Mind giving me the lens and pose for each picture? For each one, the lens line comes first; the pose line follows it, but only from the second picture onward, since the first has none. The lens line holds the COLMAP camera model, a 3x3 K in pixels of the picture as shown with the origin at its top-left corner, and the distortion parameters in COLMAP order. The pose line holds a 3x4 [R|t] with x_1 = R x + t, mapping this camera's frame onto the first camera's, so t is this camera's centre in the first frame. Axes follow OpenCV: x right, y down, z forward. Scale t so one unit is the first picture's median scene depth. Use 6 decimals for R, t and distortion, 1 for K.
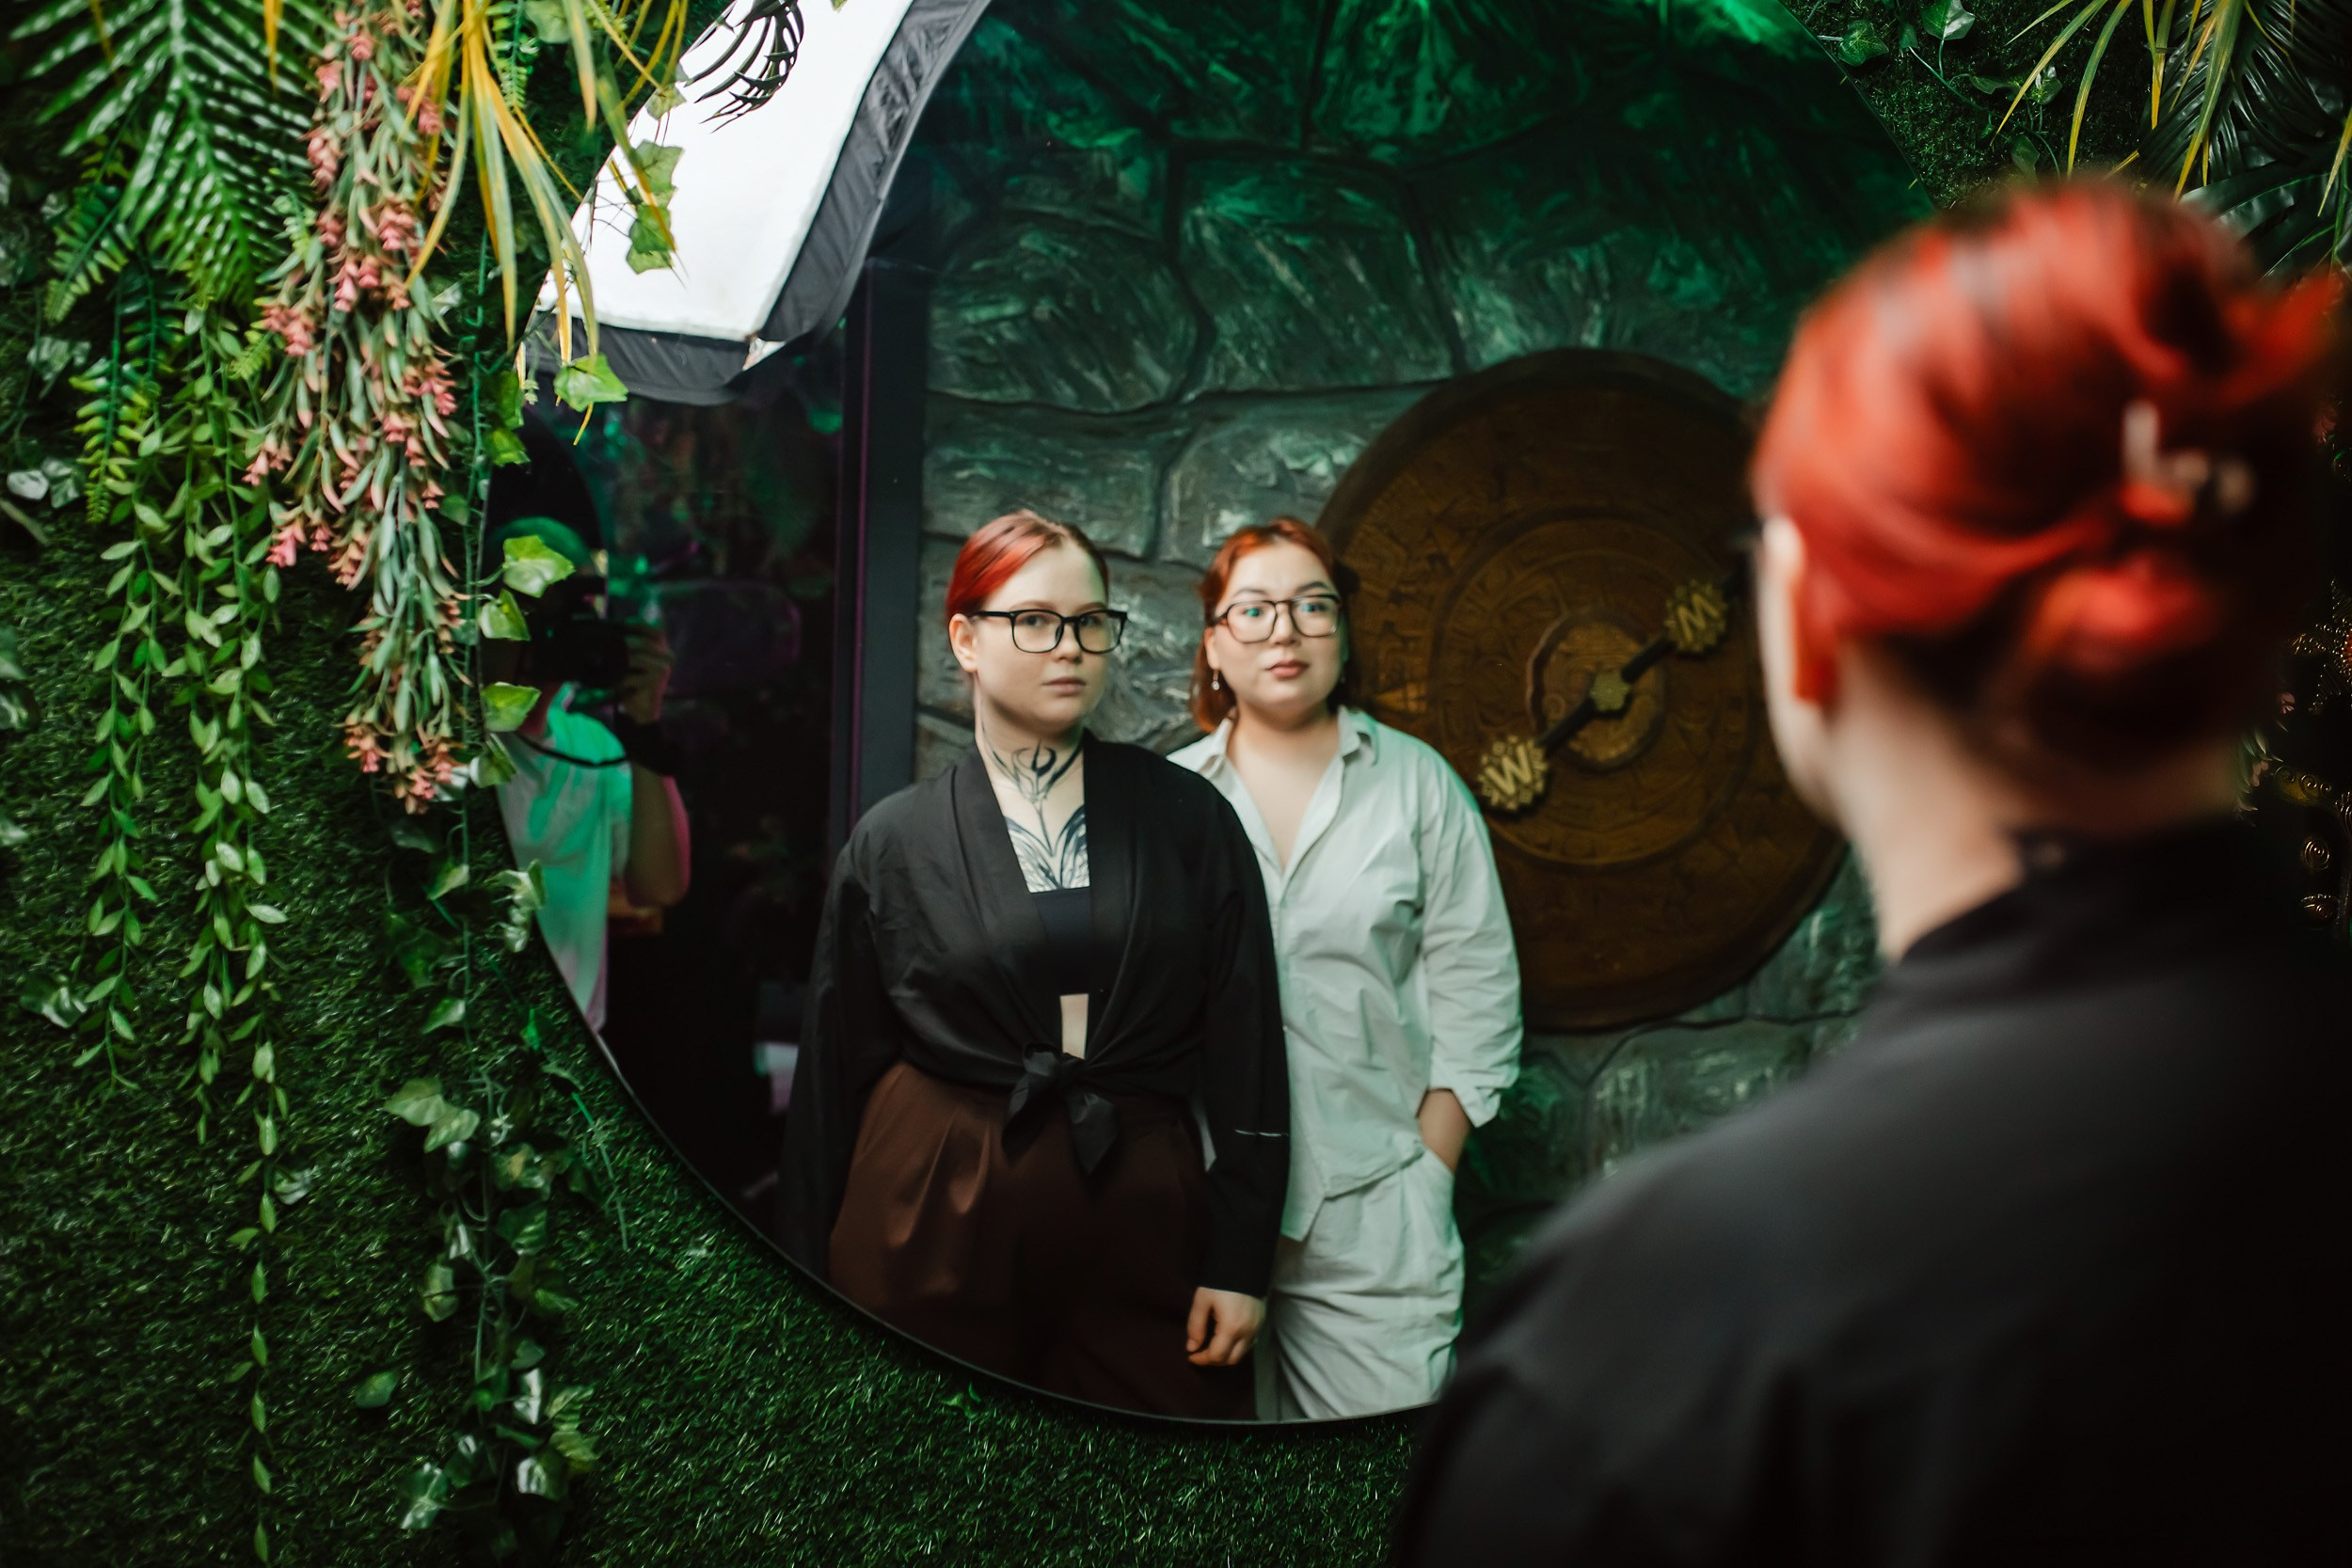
lens RADIAL K [[2157.8, 0, 1164.9], [0, 2157.8, 924.9], [0, 0, 1]] dist [-0.053229, 0.012060]
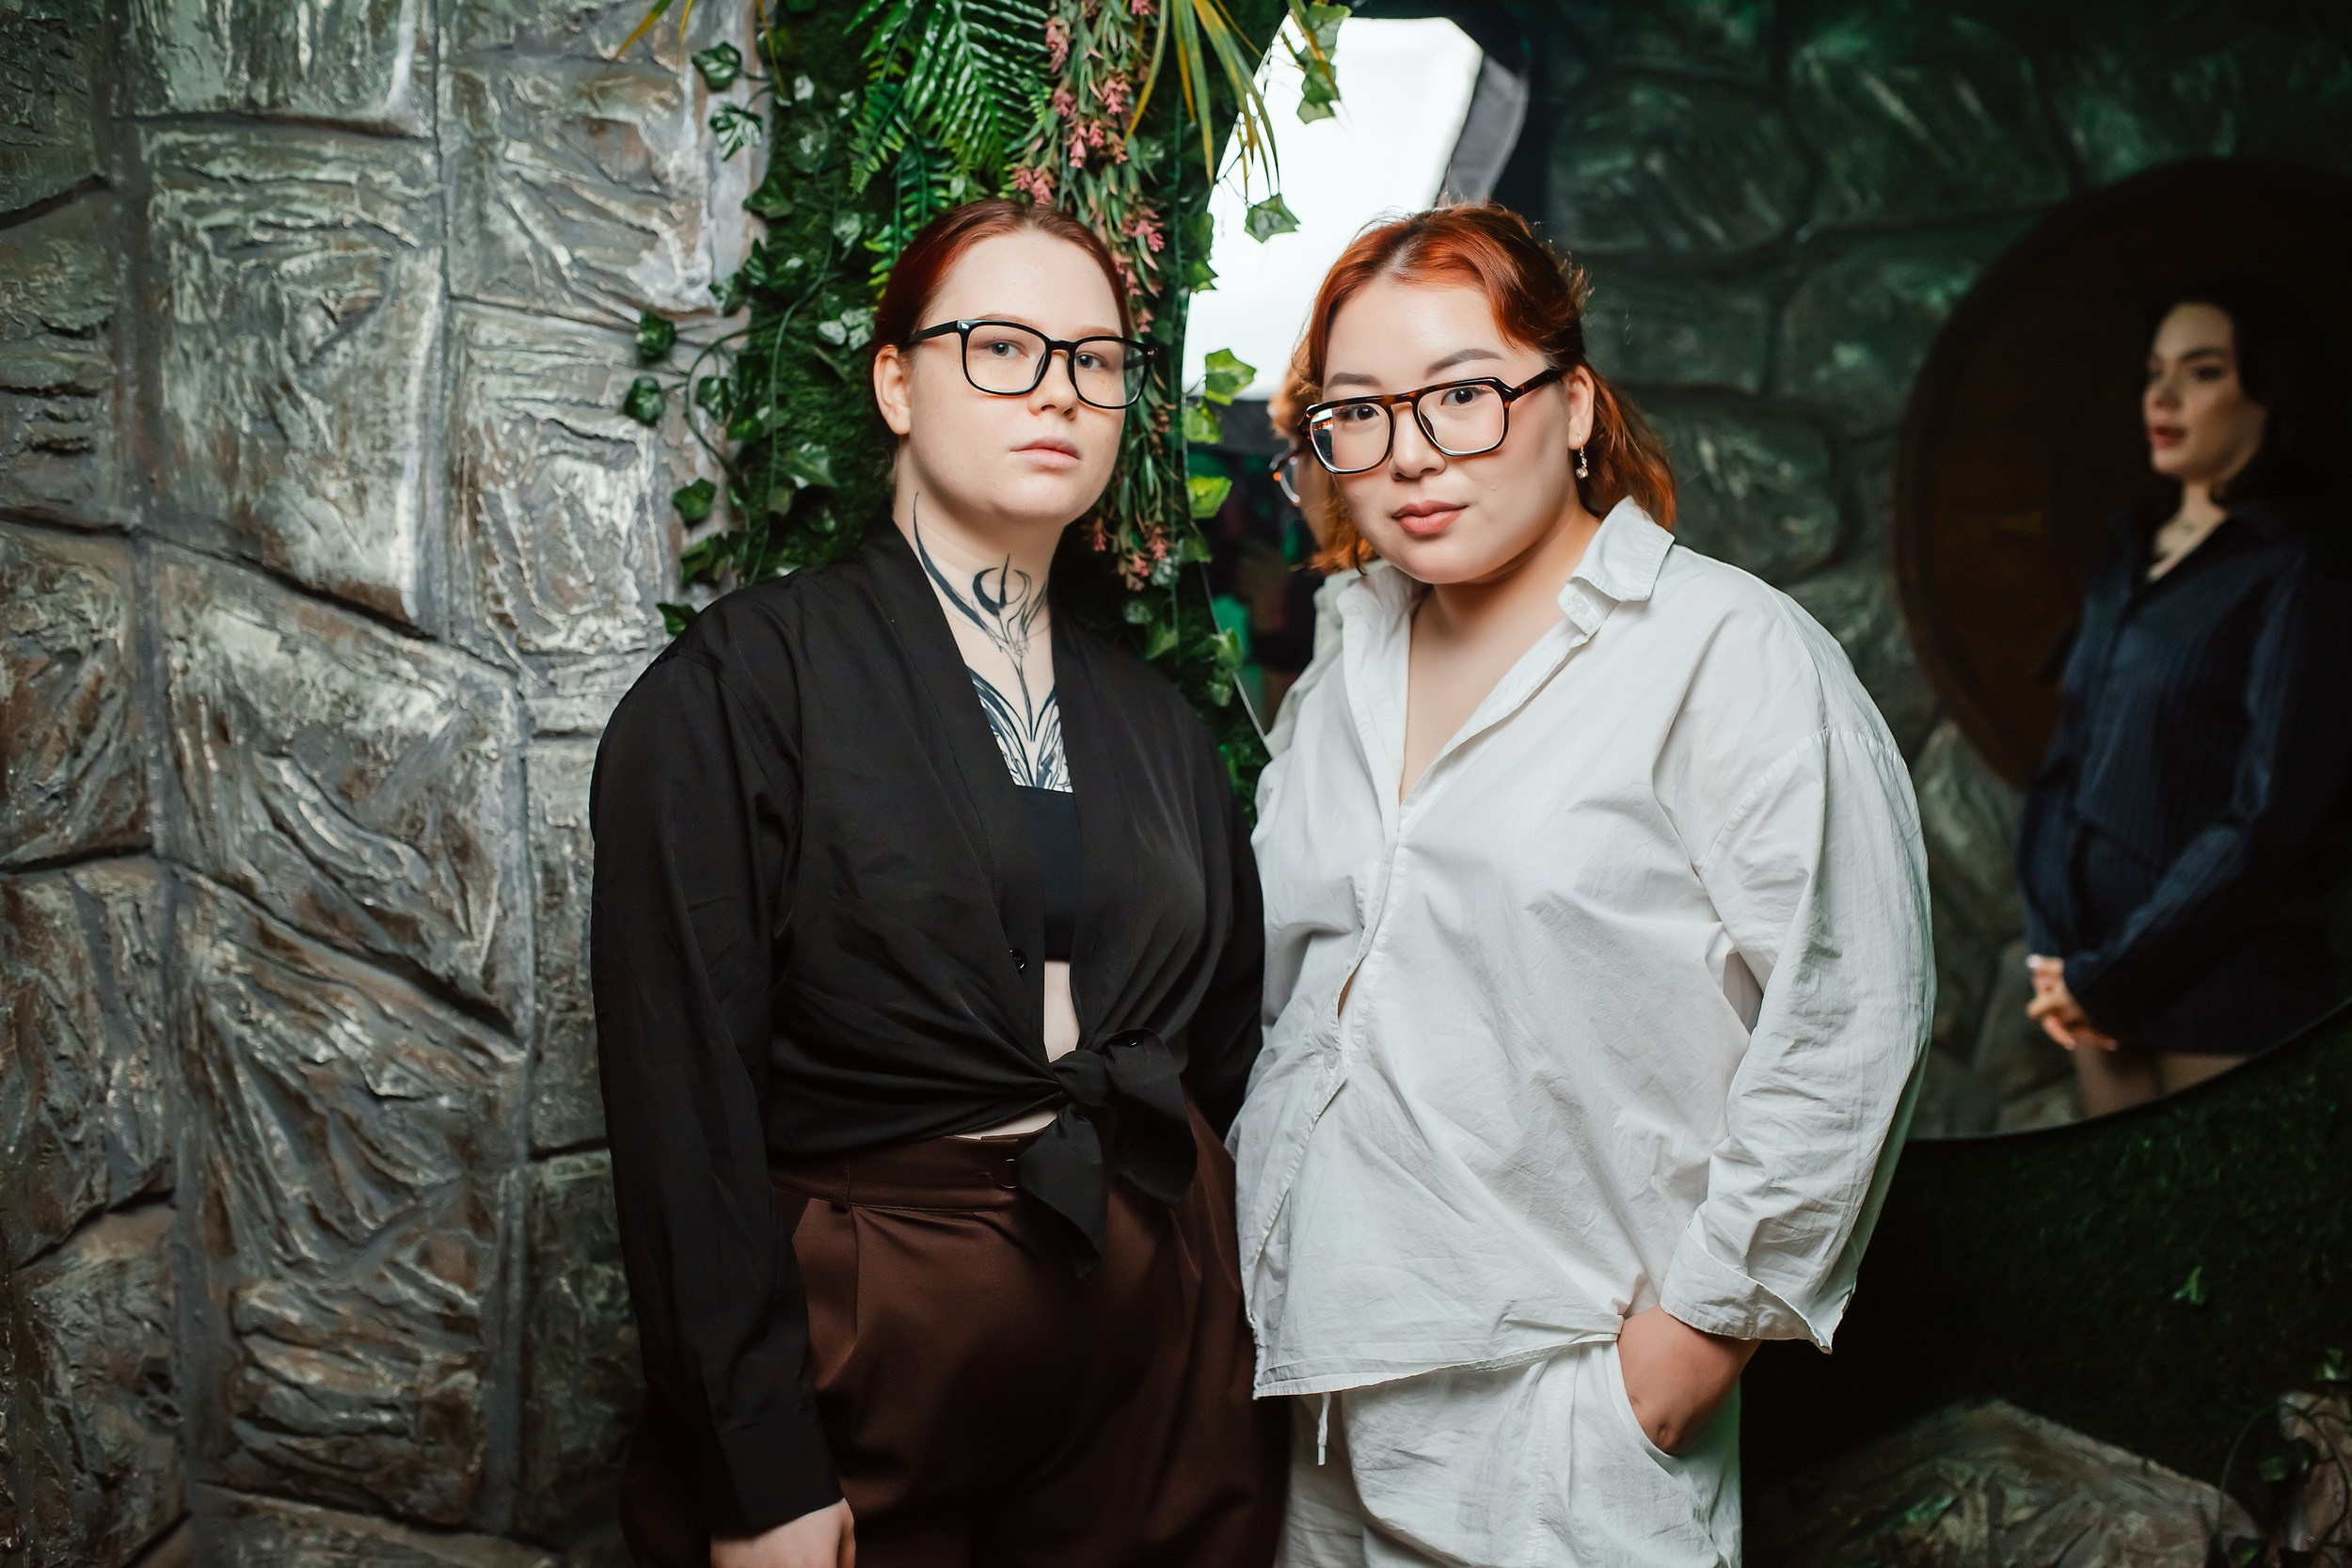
lens RADIAL K [[2157.8, 0, 1164.9], [0, 2157.8, 924.9], [0, 0, 1]] dist [-0.053229, 0.012060]
pose [[0.961365, -0.001833, -0.275269, -0.000527], [0.010965, 0.999439, 0.031640, 0.099164], [0.275057, -0.033436, 0.960846, -0.164423]]
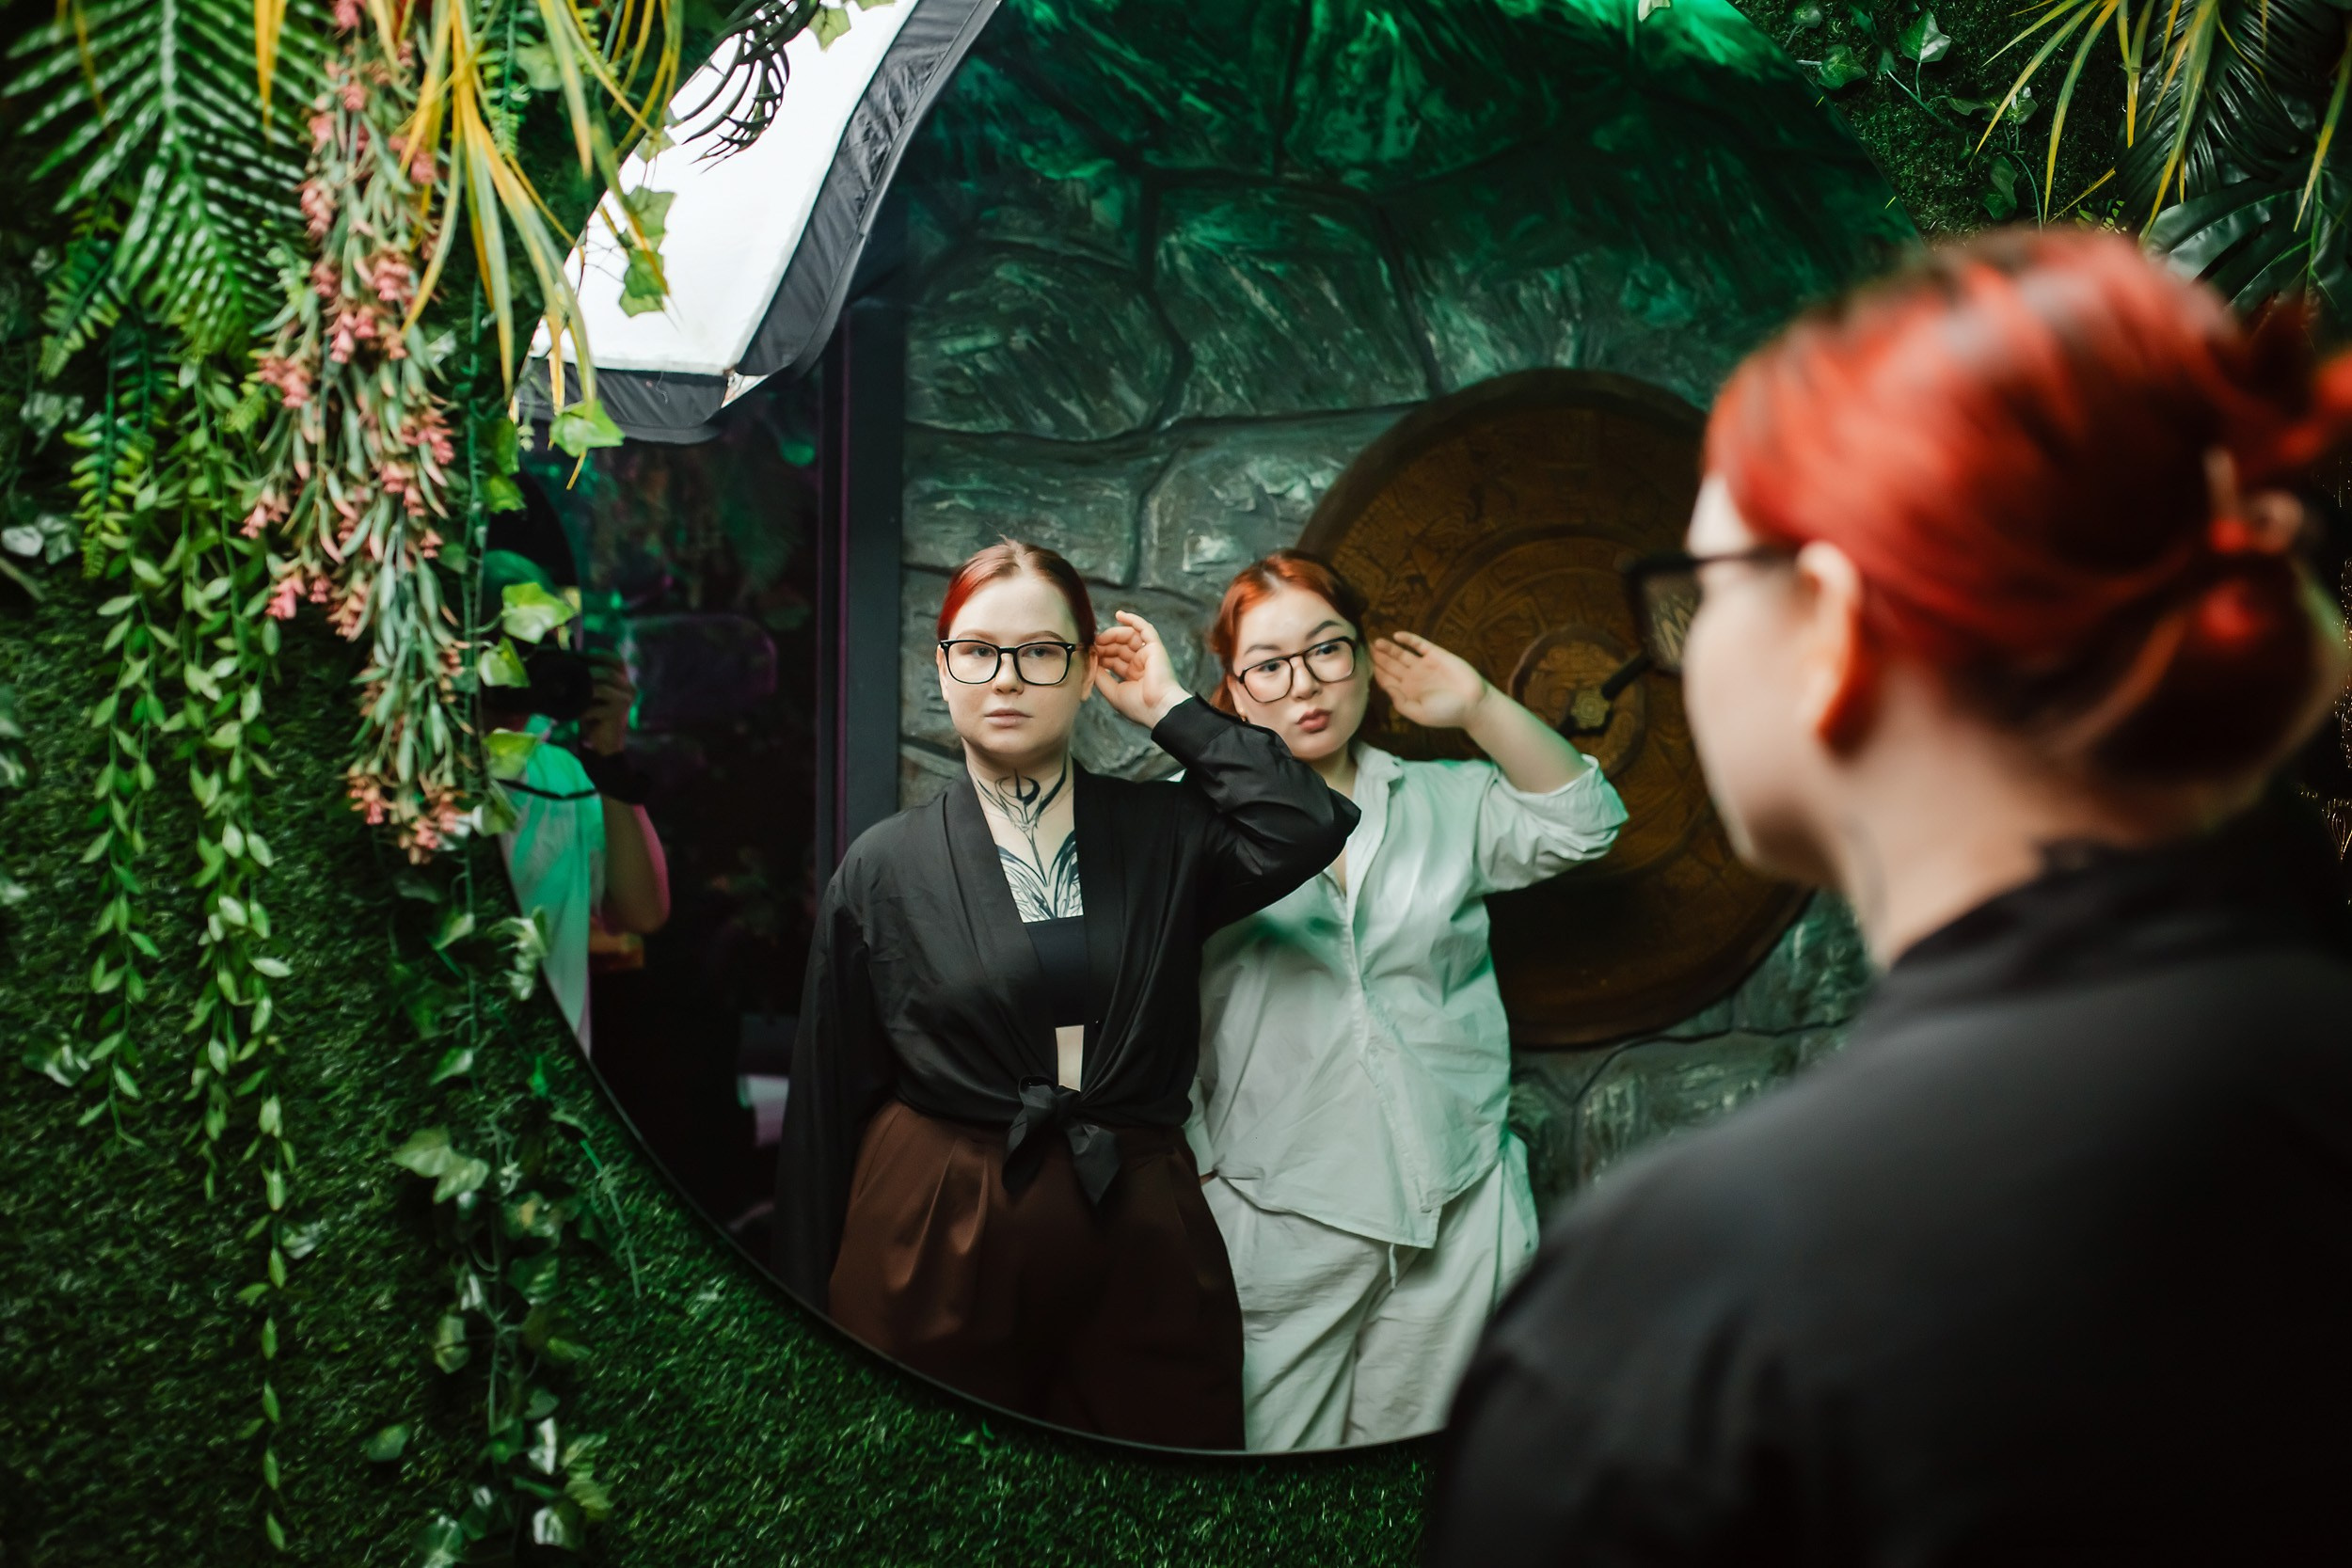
lens RADIAL K [[2157.8, 0, 1164.9], [0, 2157.8, 924.9], [0, 0, 1]] dist [-0.053229, 0.012060]
pose [[0.999663, -0.021113, 0.015076, -0.019139], [0.021238, 0.999741, -0.008175, -0.007985], [-0.014899, 0.008492, 0.999853, -0.000622]]
